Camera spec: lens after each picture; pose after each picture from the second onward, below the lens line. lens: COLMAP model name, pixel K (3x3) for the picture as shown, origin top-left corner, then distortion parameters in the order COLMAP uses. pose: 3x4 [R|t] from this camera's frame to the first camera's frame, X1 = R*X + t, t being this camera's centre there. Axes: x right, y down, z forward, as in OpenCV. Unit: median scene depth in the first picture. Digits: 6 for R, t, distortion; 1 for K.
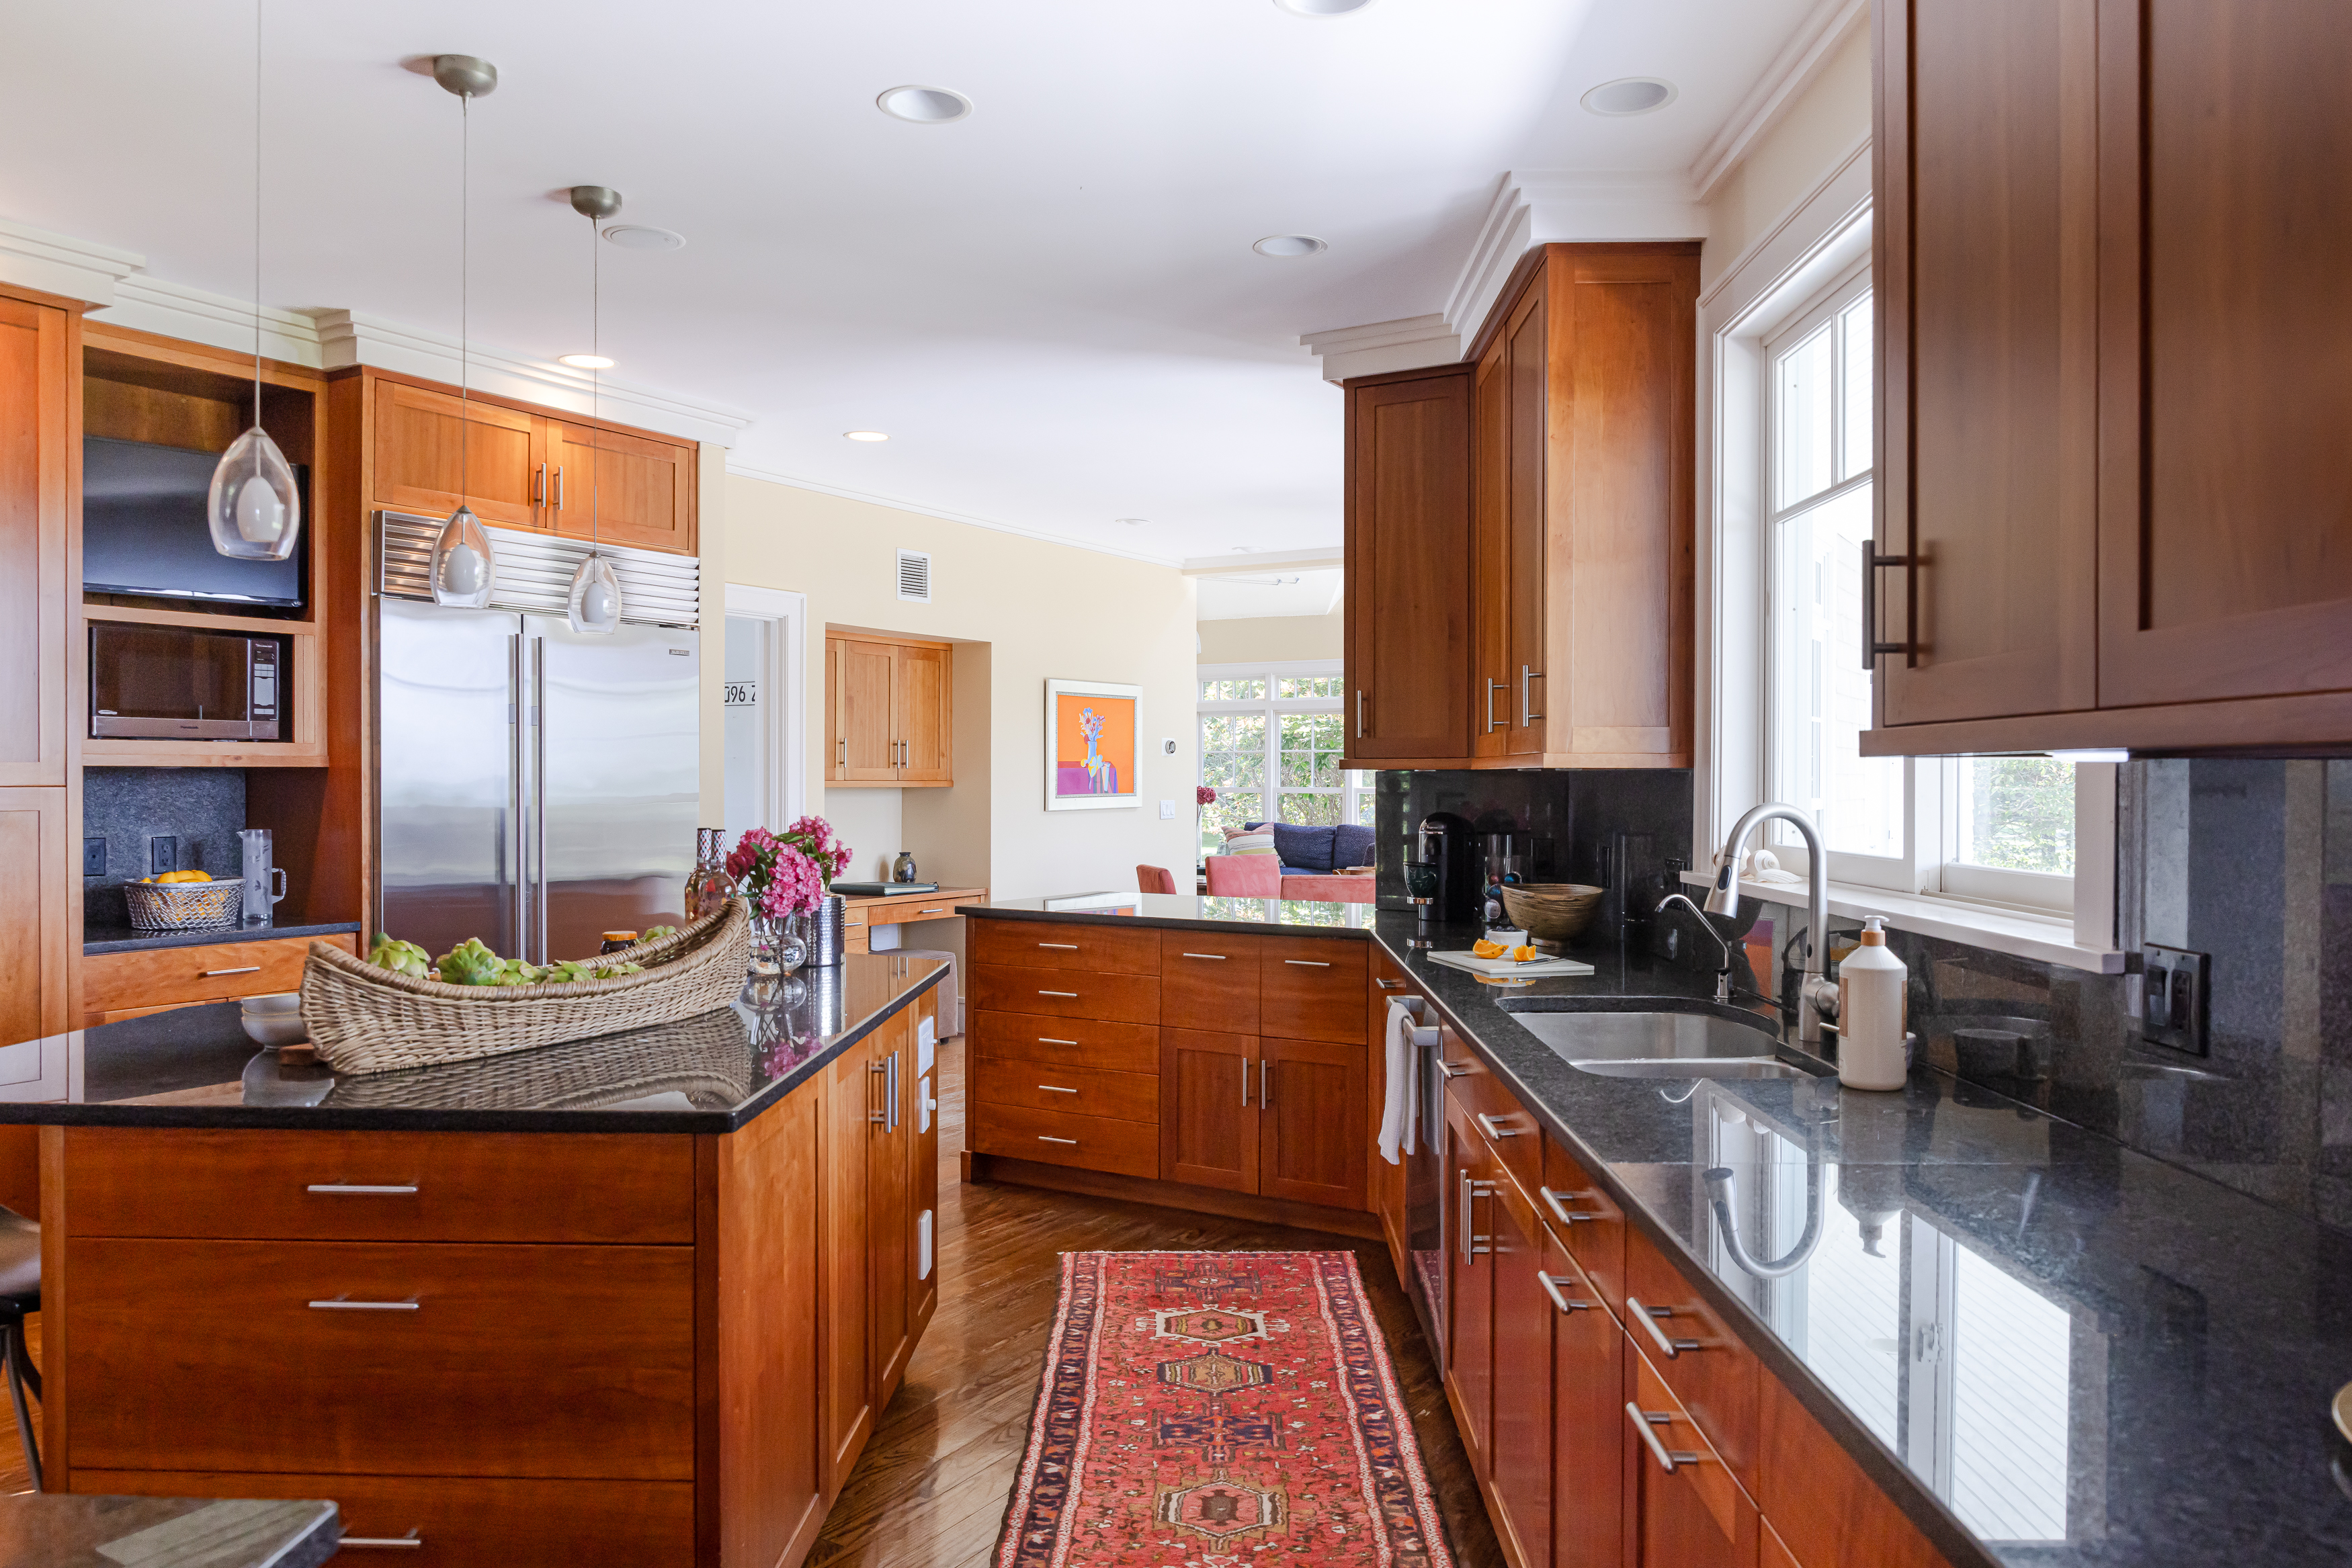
lens RADIAL K [[1605.1, 0, 1170.9], [0, 1605.1, 790.5], [0, 0, 1]] dist [0.009865, 0.005241]
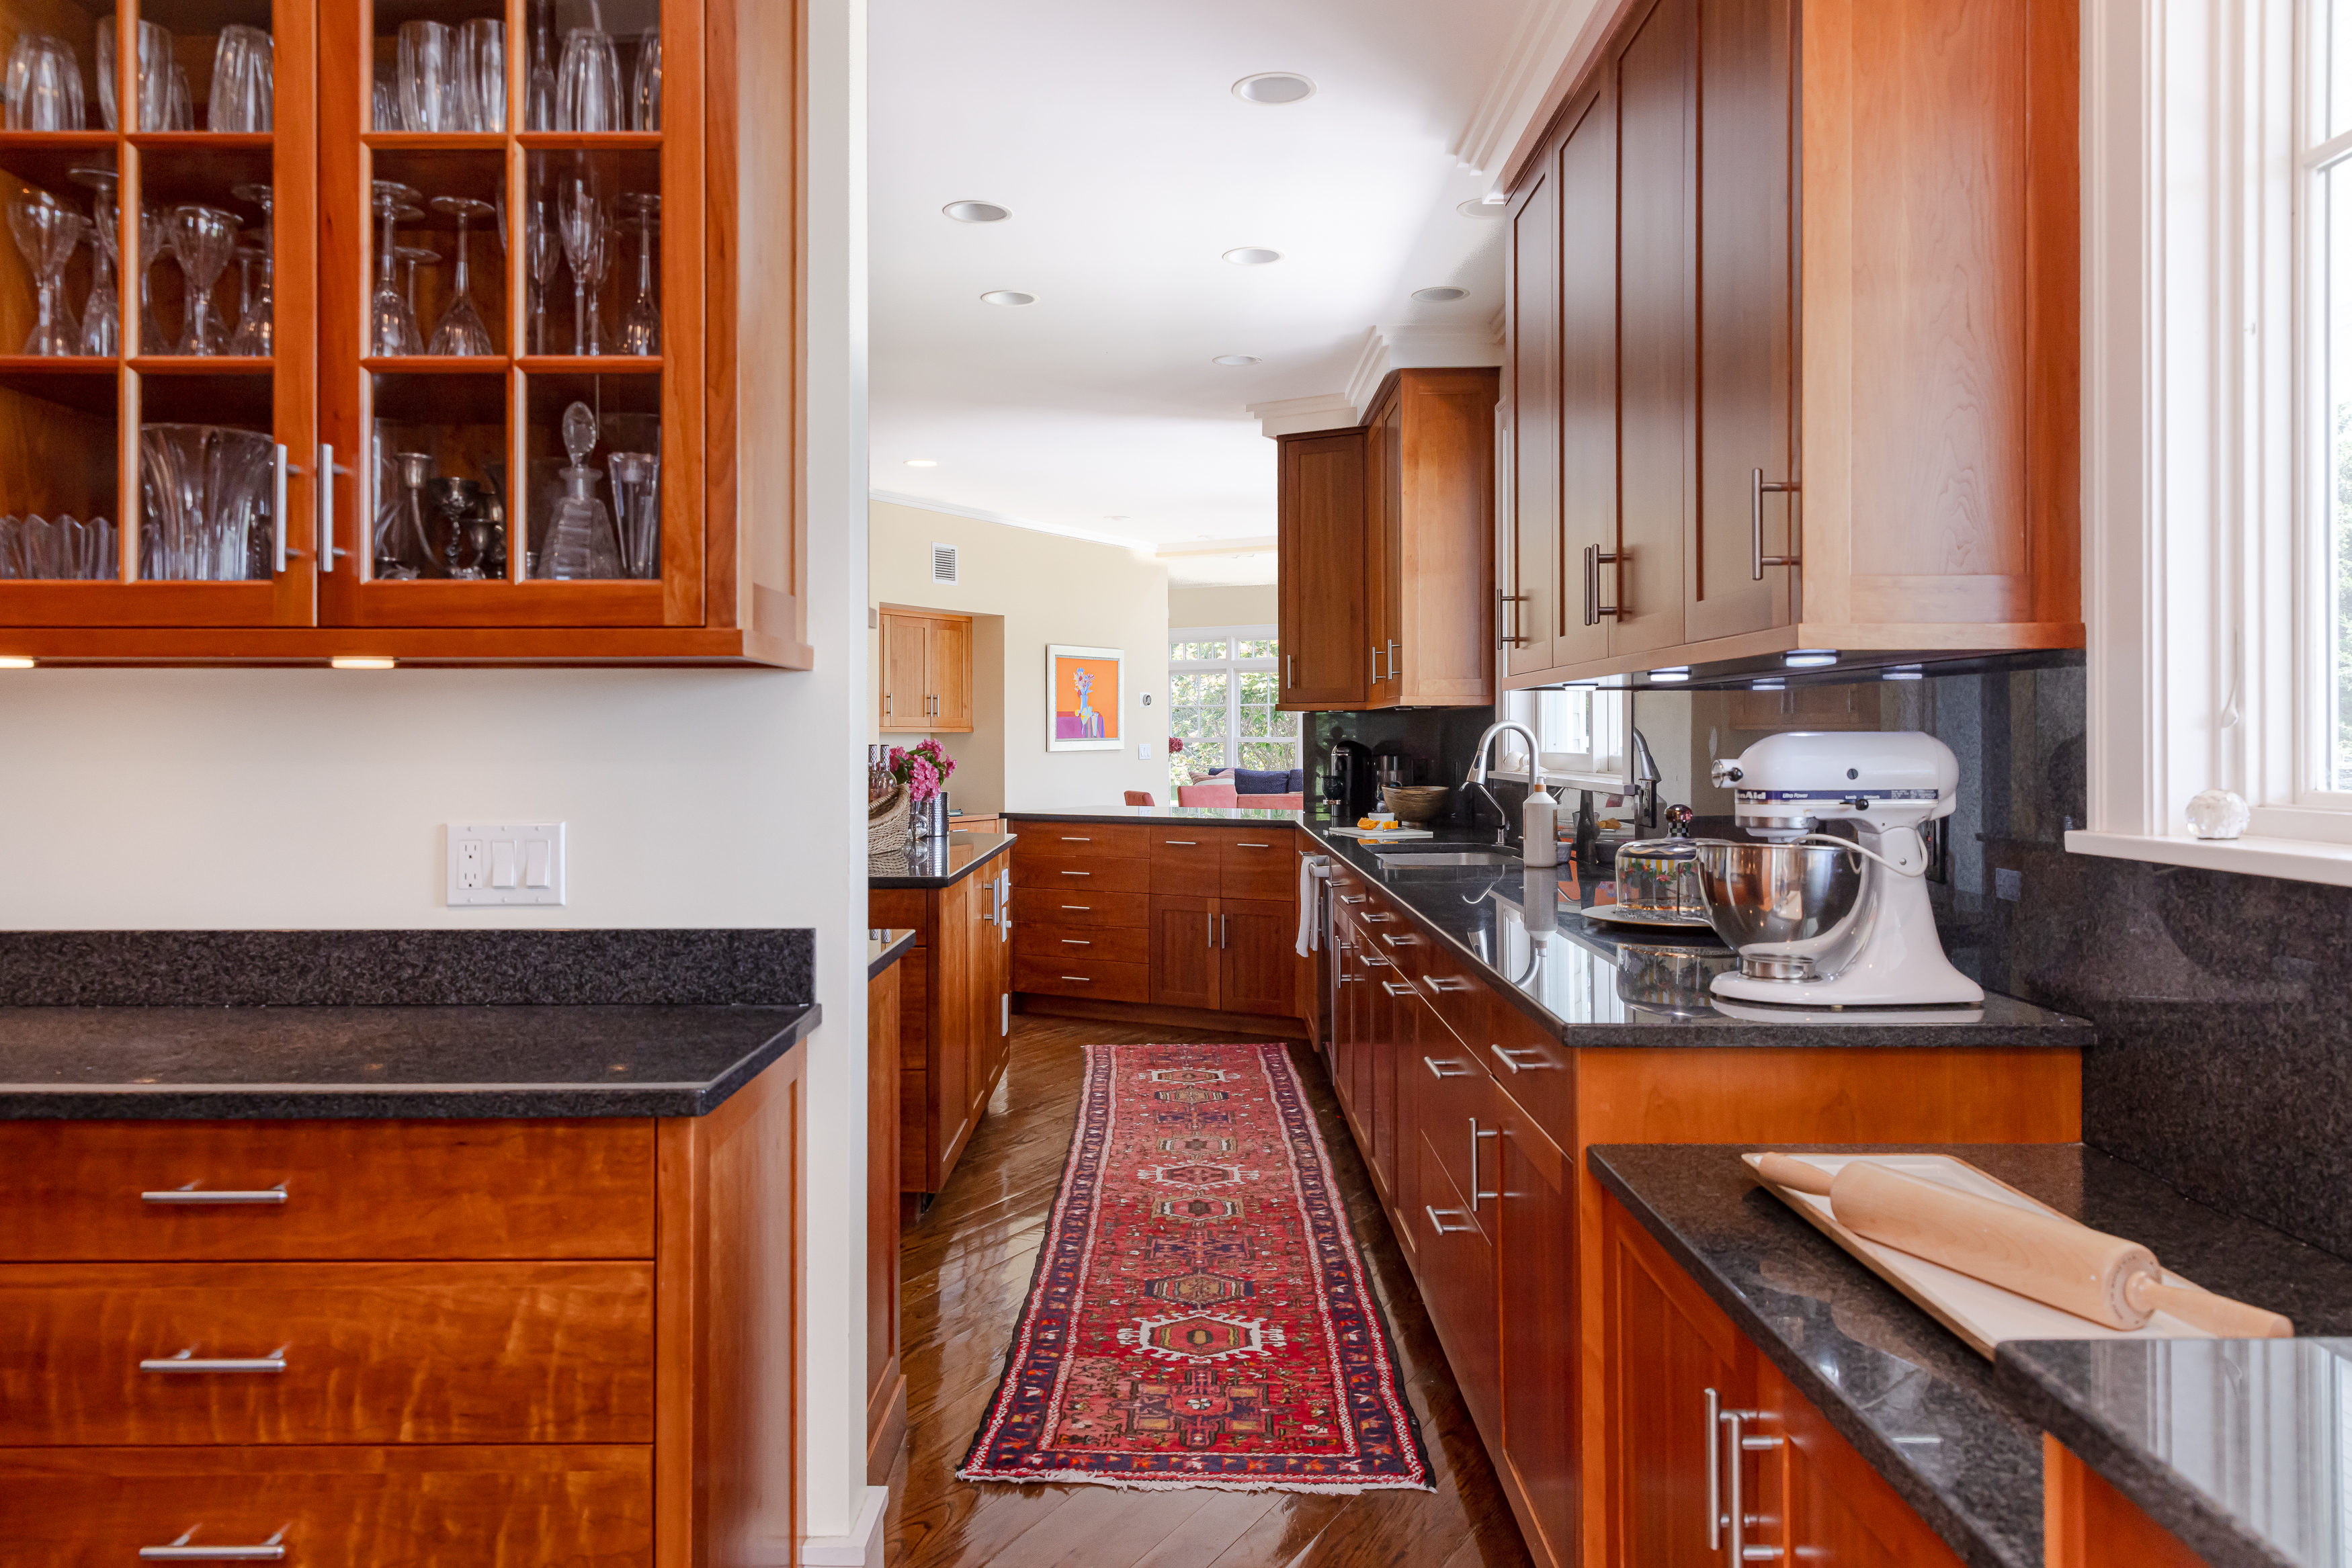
lens RADIAL K [[1605.1, 0, 1145.7], [0, 1605.1, 737.8], [0, 0, 1]] dist [0.009865, 0.005241]
pose [[0.999962, -0.005546, 0.006674, -0.020732], [0.005595, 0.999958, -0.007222, 0.022026], [-0.006634, 0.007260, 0.999952, -0.450141]]
